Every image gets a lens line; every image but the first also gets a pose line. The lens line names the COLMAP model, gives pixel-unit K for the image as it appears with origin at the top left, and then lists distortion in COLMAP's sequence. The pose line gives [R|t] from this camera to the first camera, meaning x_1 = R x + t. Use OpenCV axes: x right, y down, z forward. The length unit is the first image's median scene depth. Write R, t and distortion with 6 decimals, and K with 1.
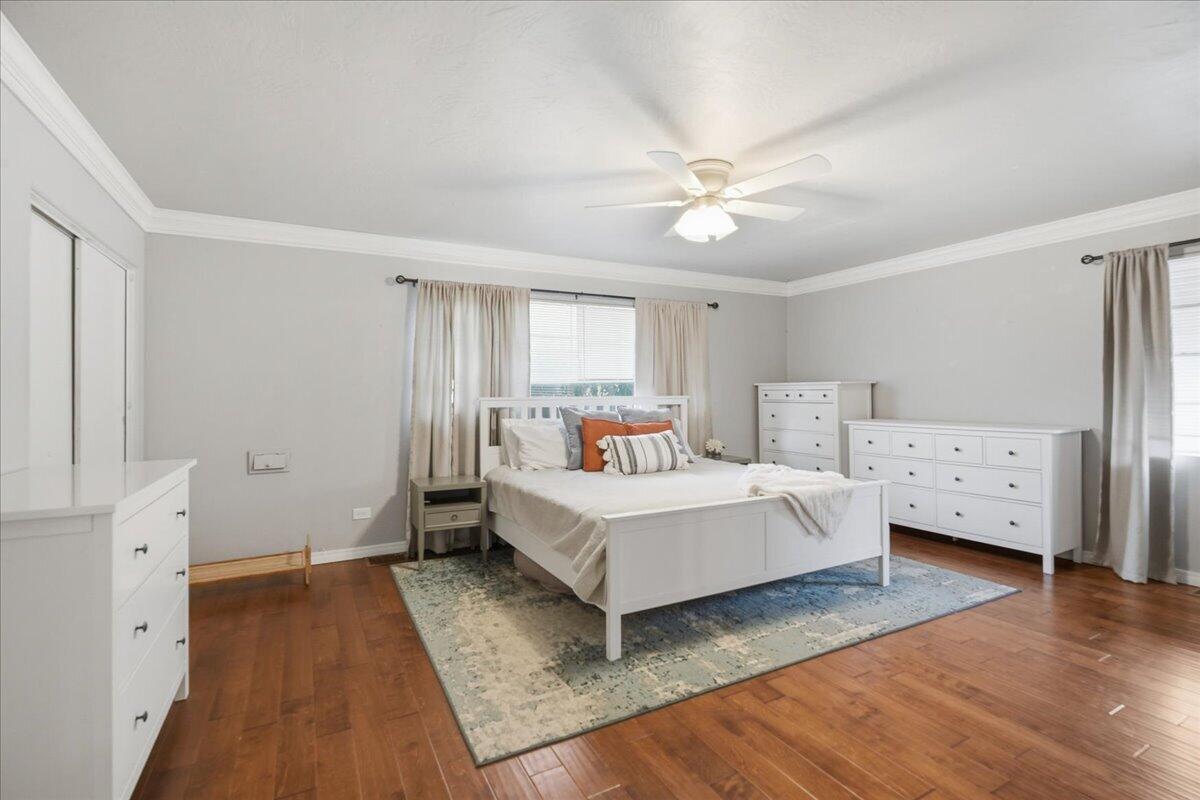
lens RADIAL K [[540.4, 0, 596.4], [0, 540.4, 398.1], [0, 0, 1]] dist [-0.009799, -0.000146]
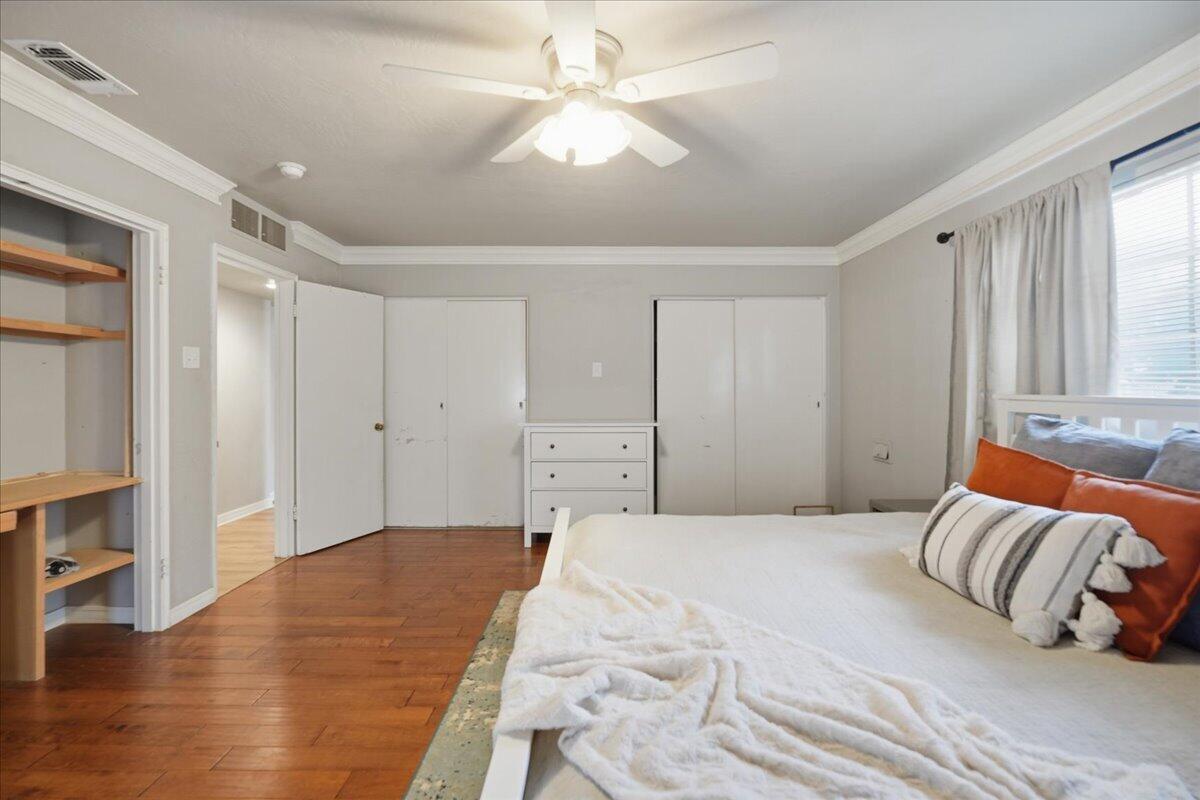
lens RADIAL K [[540.4, 0, 597.2], [0, 540.4, 395.1], [0, 0, 1]] dist [-0.009799, -0.000146]
pose [[-0.466458, 0.008430, -0.884503, 0.998789], [0.002683, 0.999963, 0.008115, -0.011696], [0.884539, 0.001412, -0.466463, 1.685167]]
